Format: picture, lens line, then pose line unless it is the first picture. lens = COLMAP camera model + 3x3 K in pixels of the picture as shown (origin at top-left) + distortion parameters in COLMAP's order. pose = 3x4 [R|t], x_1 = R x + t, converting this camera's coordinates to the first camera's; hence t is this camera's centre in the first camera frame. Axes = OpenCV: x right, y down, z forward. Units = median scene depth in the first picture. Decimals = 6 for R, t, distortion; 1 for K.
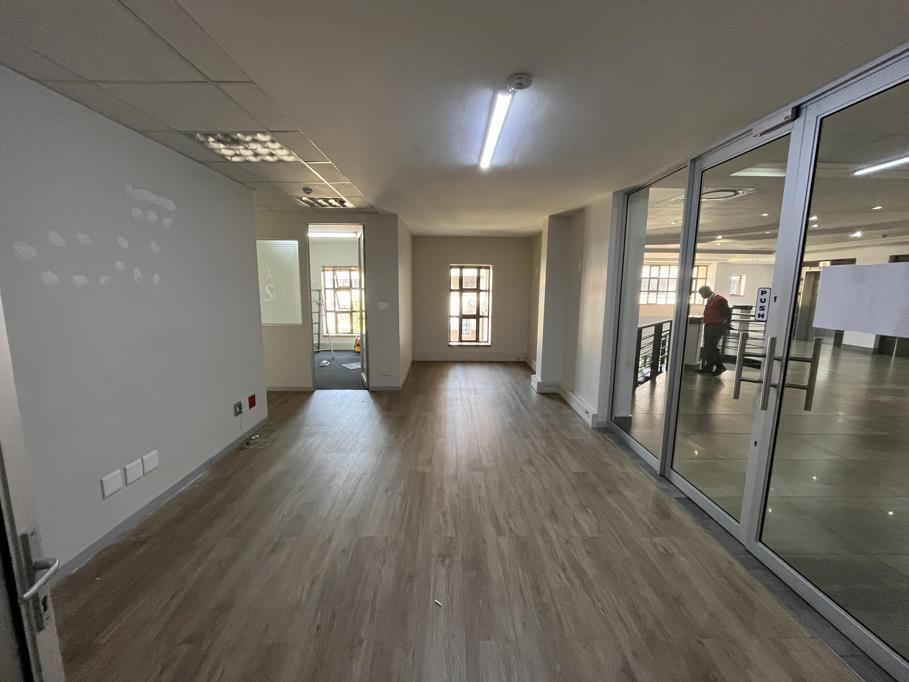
lens RADIAL K [[368.7, 0, 454.5], [0, 368.7, 341.0], [0, 0, 1]] dist [-0.001281, 0.000068]
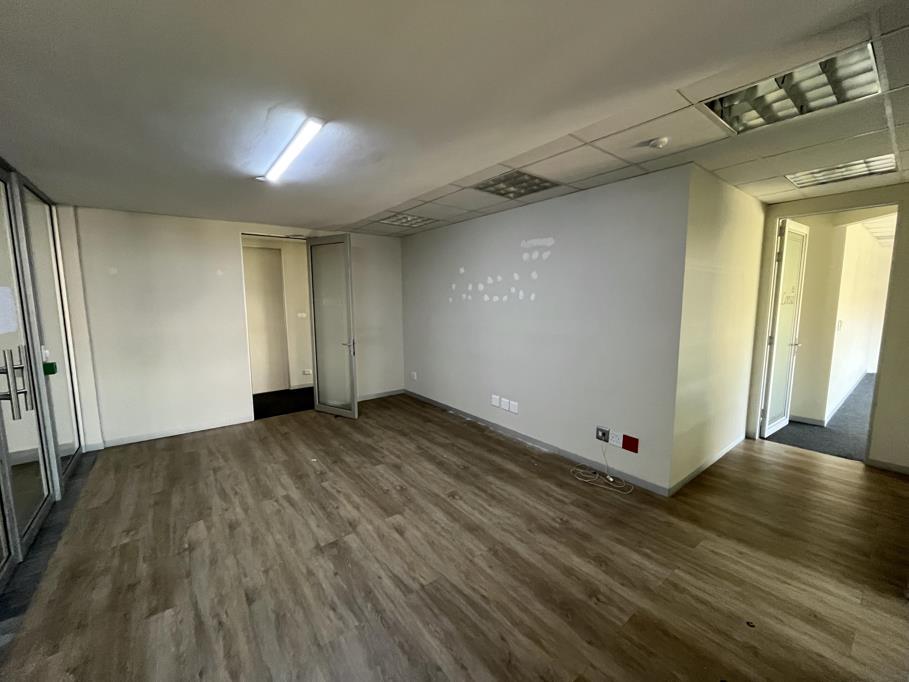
lens RADIAL K [[368.7, 0, 454.5], [0, 368.7, 341.0], [0, 0, 1]] dist [-0.001281, 0.000068]
pose [[-0.802257, 0.066216, -0.593295, 0.357677], [-0.091389, 0.968493, 0.231668, -0.325278], [0.589942, 0.240078, -0.770929, 2.089154]]
